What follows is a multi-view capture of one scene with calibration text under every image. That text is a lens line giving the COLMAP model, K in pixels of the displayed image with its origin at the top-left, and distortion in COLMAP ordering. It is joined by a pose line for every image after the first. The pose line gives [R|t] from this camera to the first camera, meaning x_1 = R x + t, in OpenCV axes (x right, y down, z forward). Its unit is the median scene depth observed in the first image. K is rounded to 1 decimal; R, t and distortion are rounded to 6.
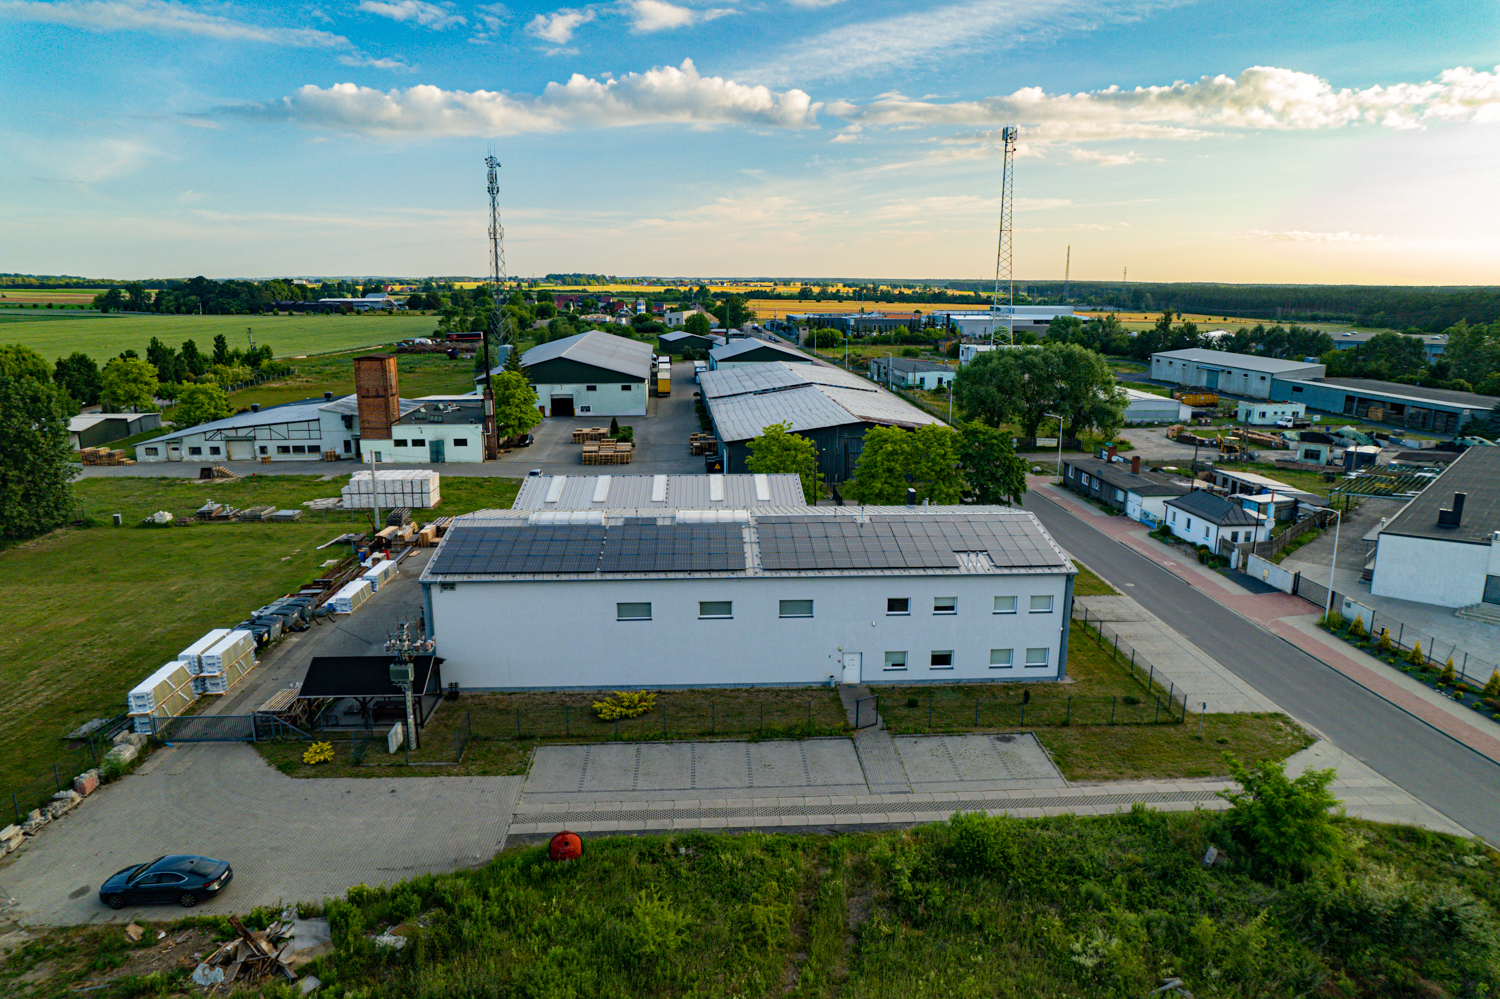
lens RADIAL K [[962.9, 0, 764.6], [0, 962.9, 500.7], [0, 0, 1]] dist [-0.091529, 0.077589]
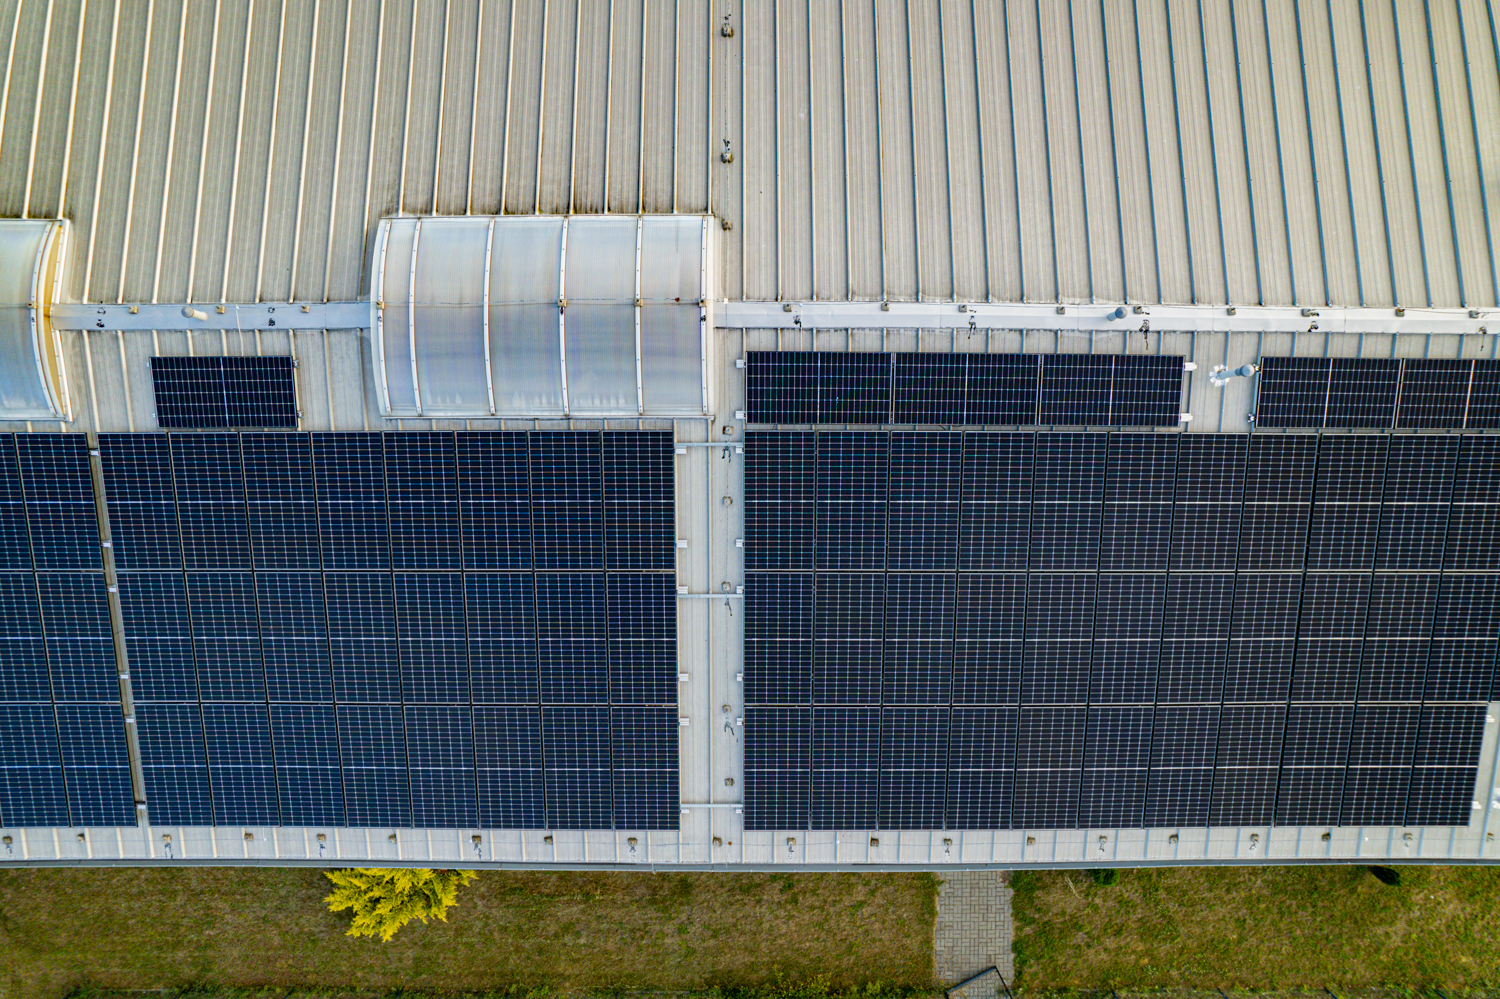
lens RADIAL K [[957.7, 0, 766.0], [0, 957.7, 500.1], [0, 0, 1]] dist [-0.088061, 0.072789]
pose [[0.997949, 0.063994, 0.001765, -0.000290], [-0.015275, 0.211246, 0.977314, -0.122482], [0.062169, -0.975336, 0.211790, 0.605621]]
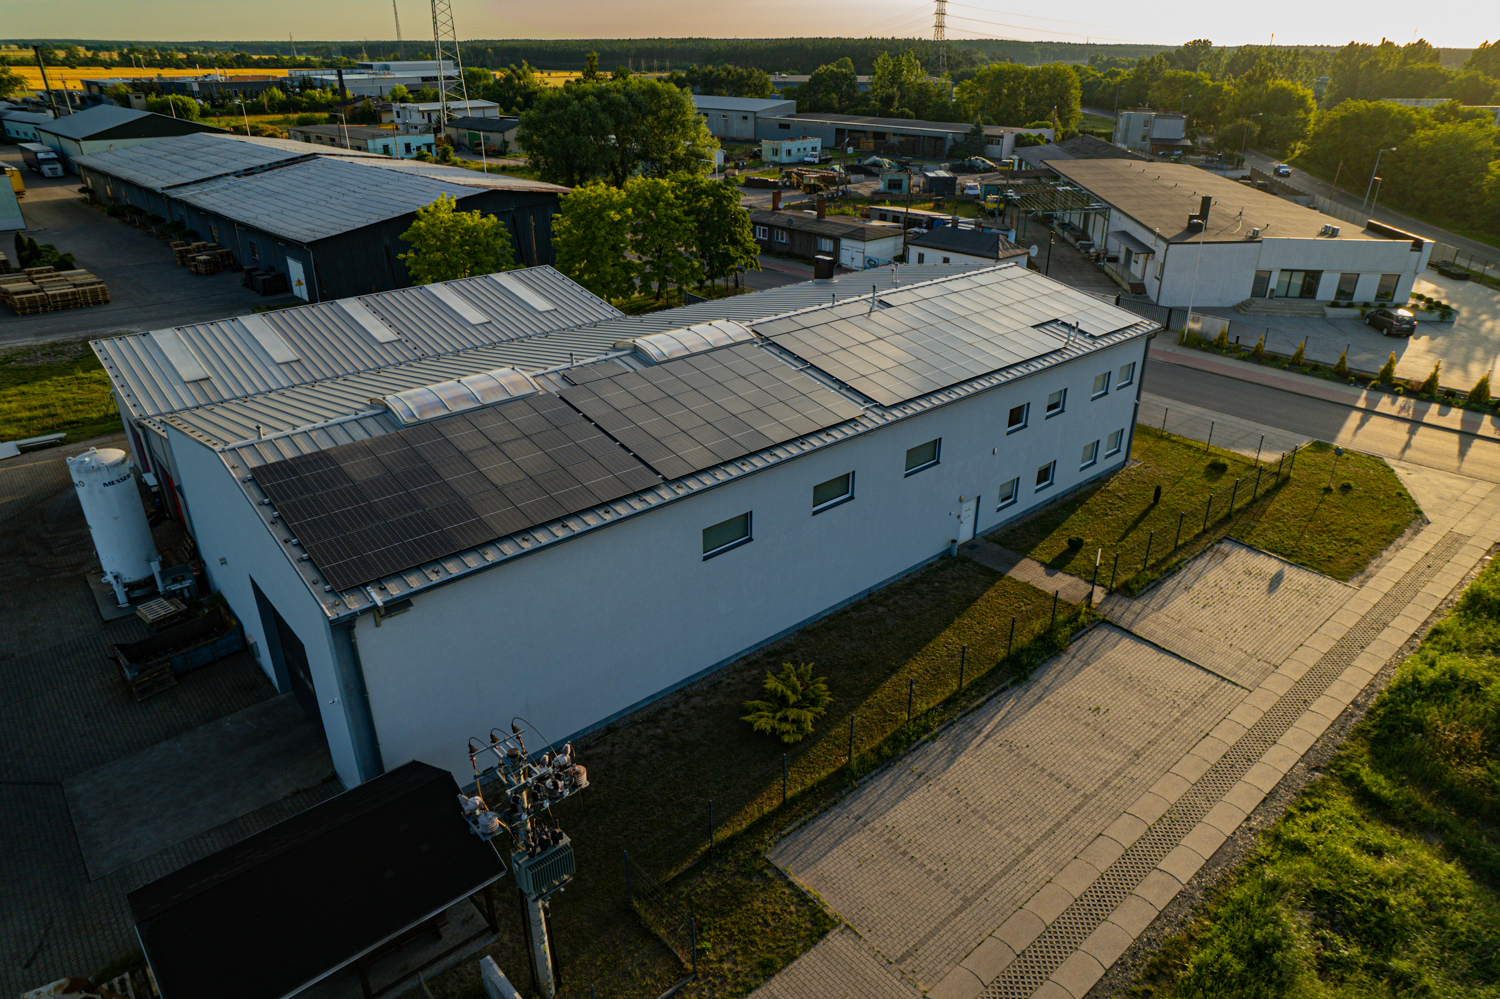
lens RADIAL K [[970.3, 0, 765.8], [0, 970.3, 500.2], [0, 0, 1]] dist [-0.093820, 0.080727]
pose [[0.787091, -0.269070, 0.555058, -0.242175], [0.138998, 0.954069, 0.265390, -0.026044], [-0.600972, -0.131734, 0.788339, 0.326554]]
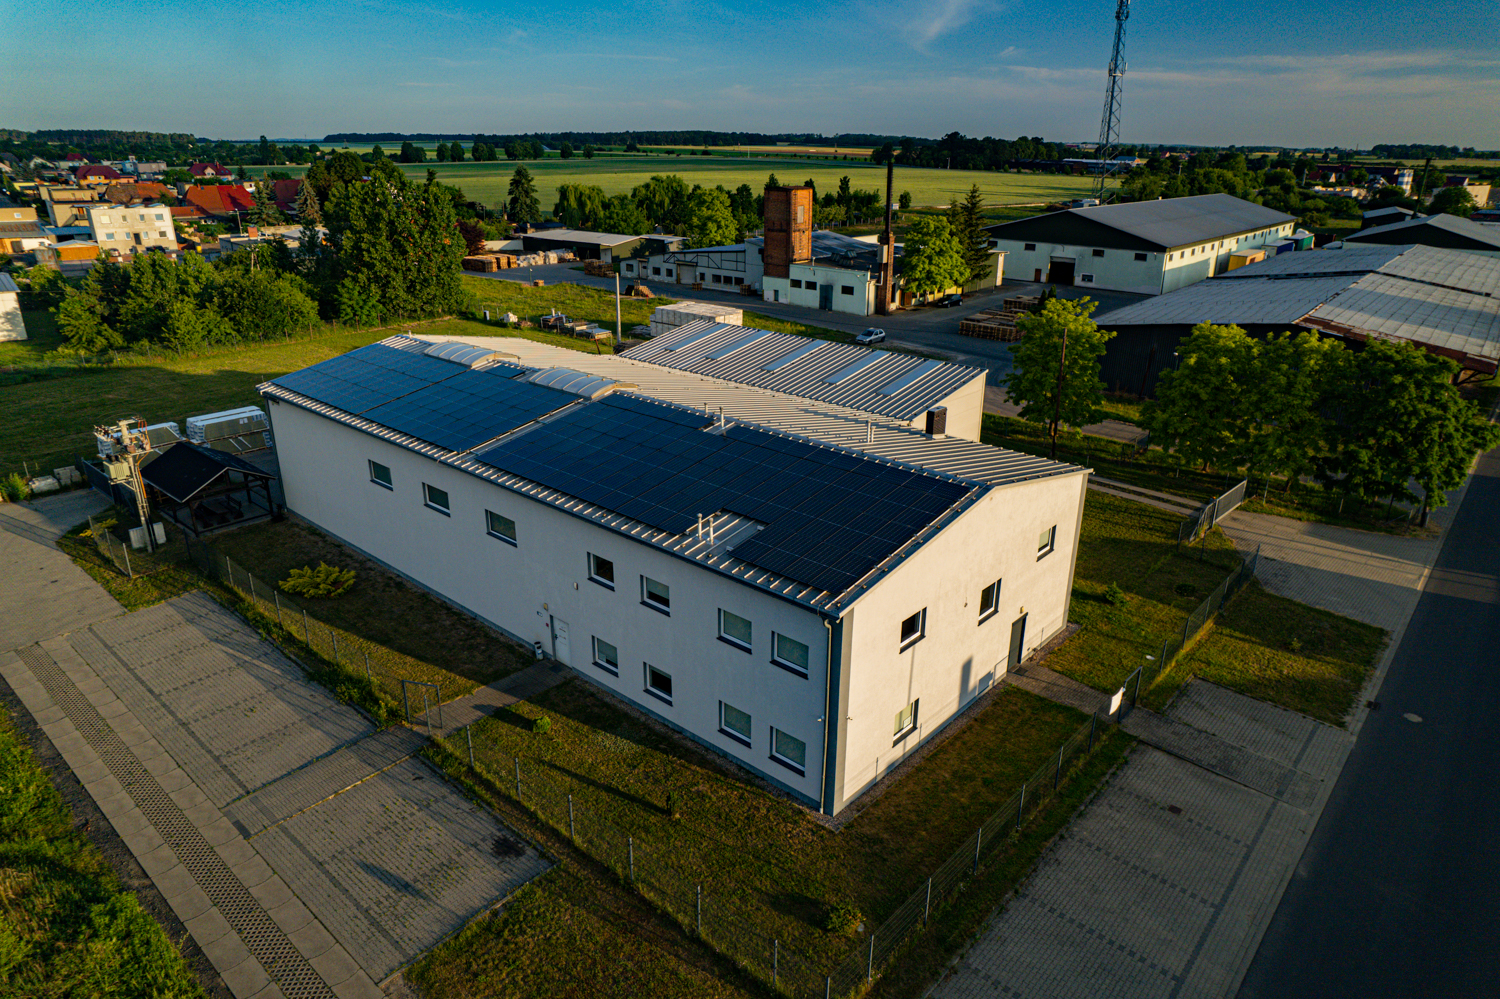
lens RADIAL K [[957.7, 0, 766.0], [0, 957.7, 500.1], [0, 0, 1]] dist [-0.088061, 0.072789]
pose [[0.714252, 0.249986, -0.653721, 0.350691], [-0.163849, 0.967804, 0.191072, -0.037673], [0.680439, -0.029362, 0.732216, 0.376925]]
